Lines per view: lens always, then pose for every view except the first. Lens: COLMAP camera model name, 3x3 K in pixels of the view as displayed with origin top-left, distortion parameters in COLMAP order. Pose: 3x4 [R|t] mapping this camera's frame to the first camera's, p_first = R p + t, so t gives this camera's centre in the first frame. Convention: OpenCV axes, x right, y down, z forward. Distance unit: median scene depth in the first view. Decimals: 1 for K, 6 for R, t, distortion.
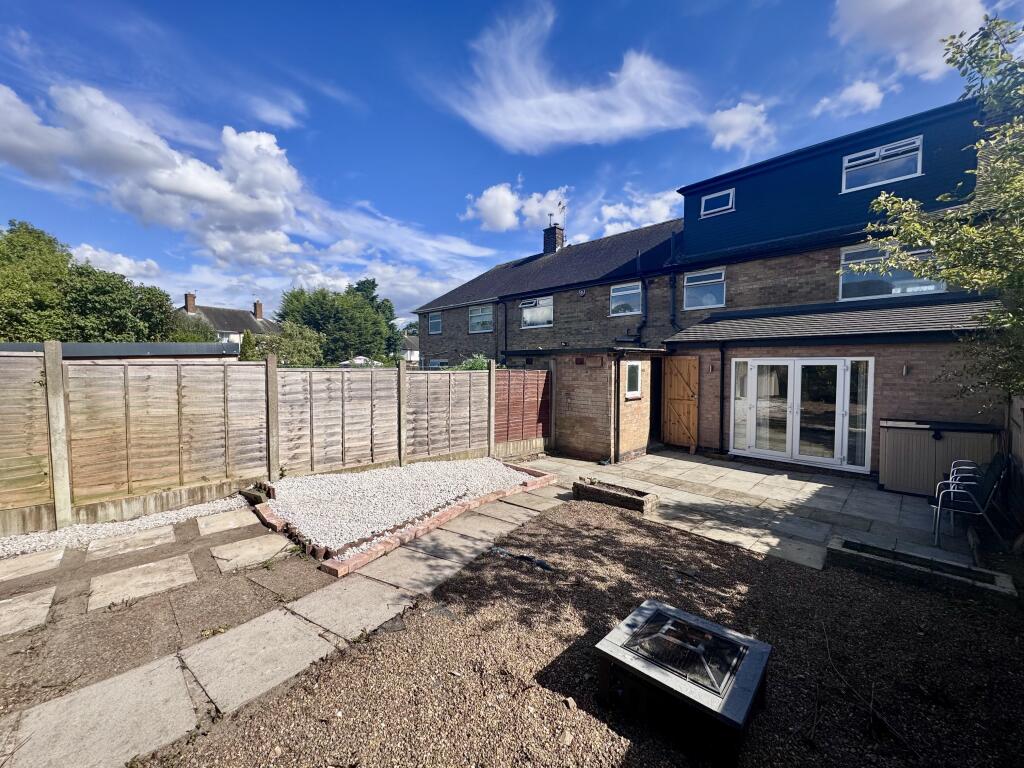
lens RADIAL K [[406.8, 0, 511.2], [0, 406.8, 381.6], [0, 0, 1]] dist [-0.001229, -0.000879]
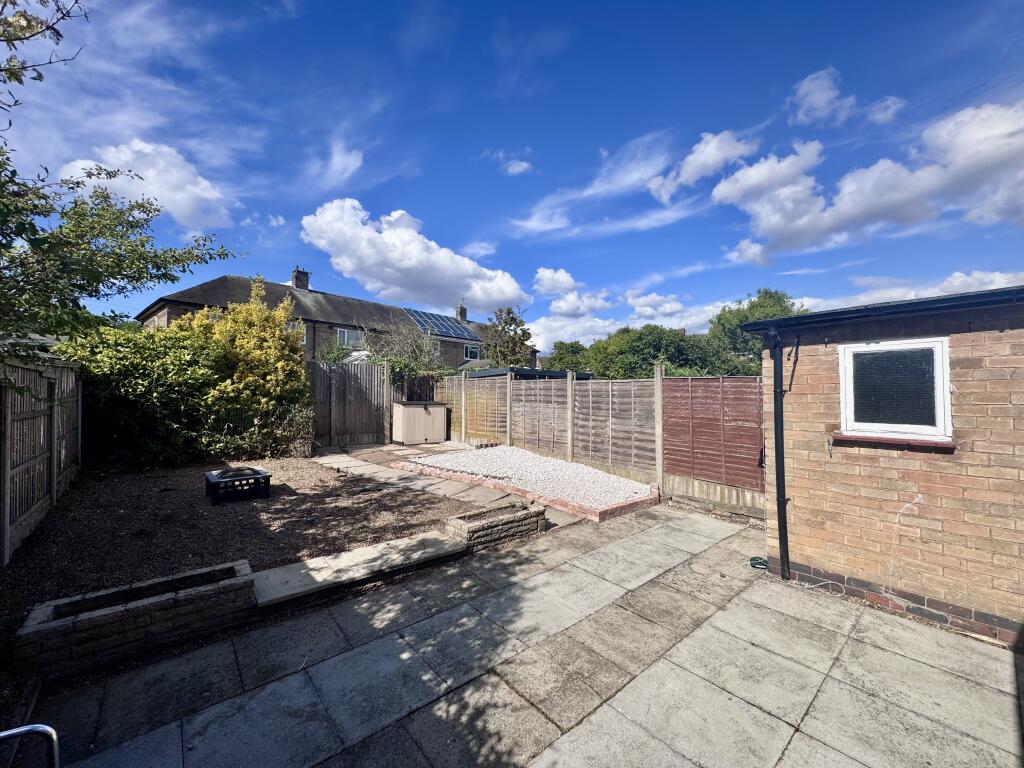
lens RADIAL K [[406.8, 0, 511.7], [0, 406.8, 383.3], [0, 0, 1]] dist [-0.001229, -0.000879]
pose [[-0.077303, -0.025917, -0.996671, 0.992534], [-0.042164, 0.998853, -0.022703, 0.015411], [0.996116, 0.040269, -0.078307, 0.998316]]
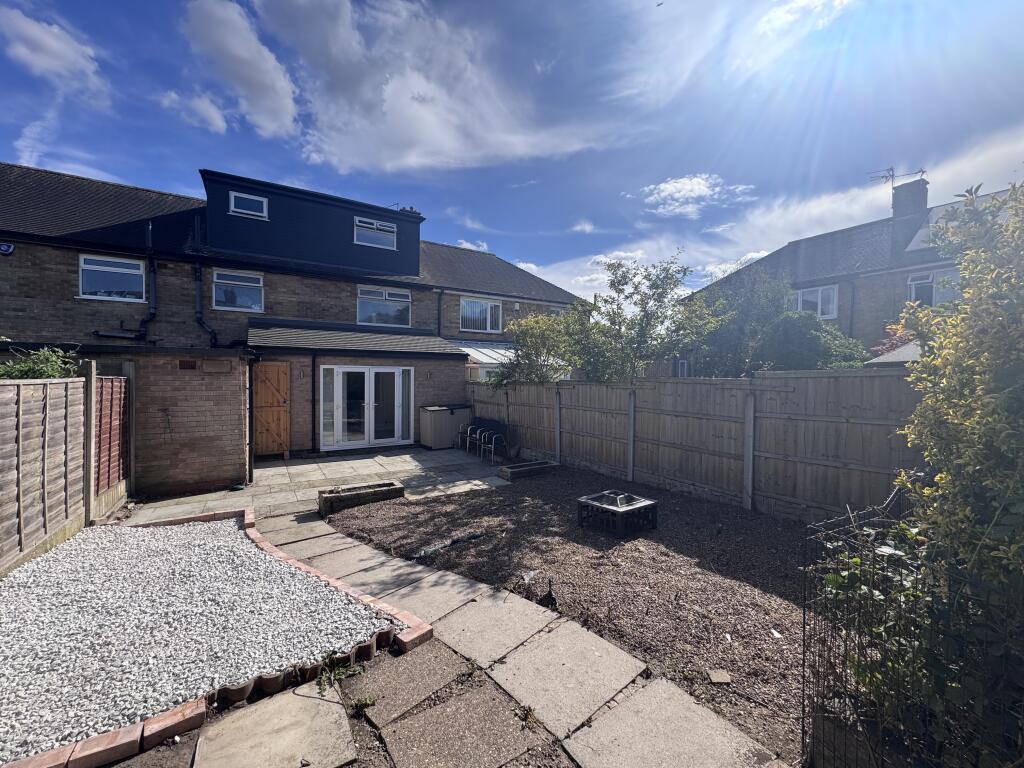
lens RADIAL K [[406.8, 0, 513.0], [0, 406.8, 380.8], [0, 0, 1]] dist [-0.001229, -0.000879]
pose [[0.216256, -0.015306, 0.976217, -0.625746], [0.031120, 0.999477, 0.008777, -0.012001], [-0.975841, 0.028482, 0.216619, 0.355478]]
